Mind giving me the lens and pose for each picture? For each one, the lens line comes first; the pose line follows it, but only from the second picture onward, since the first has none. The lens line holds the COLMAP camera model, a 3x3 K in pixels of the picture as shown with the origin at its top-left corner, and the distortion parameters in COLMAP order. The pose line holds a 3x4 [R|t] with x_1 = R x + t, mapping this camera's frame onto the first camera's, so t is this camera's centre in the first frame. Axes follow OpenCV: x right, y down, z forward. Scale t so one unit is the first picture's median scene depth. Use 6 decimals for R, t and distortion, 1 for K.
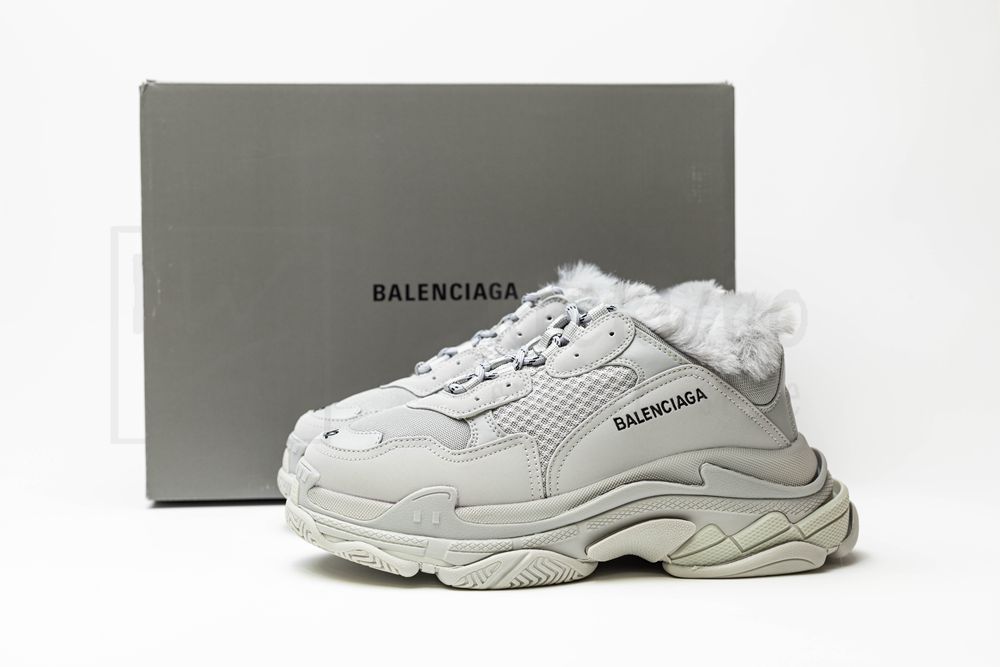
lens RADIAL K [[1487.0, 0, 498.1], [0, 1487.0, 335.5], [0, 0, 1]] dist [0.010600, 0.000000]
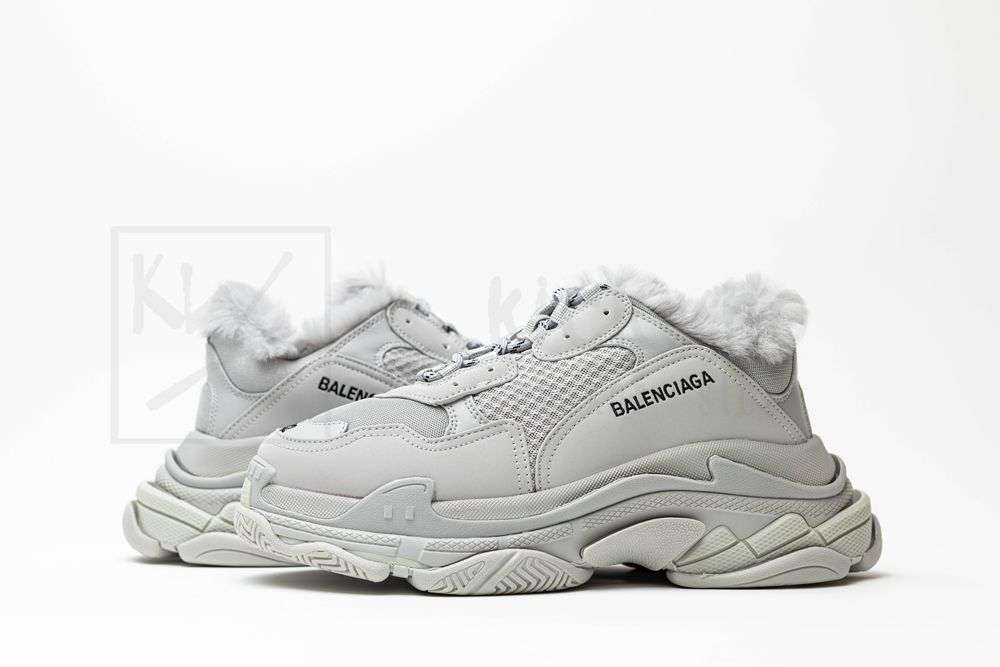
lens RADIAL K [[1487.0, 0, 496.3], [0, 1487.0, 332.8], [0, 0, 1]] dist [0.010600, 0.000000]
pose [[0.999243, 0.002767, 0.038792, -0.024527], [0.001750, 0.993256, -0.115933, 0.115841], [-0.038851, 0.115913, 0.992499, 0.118750]]
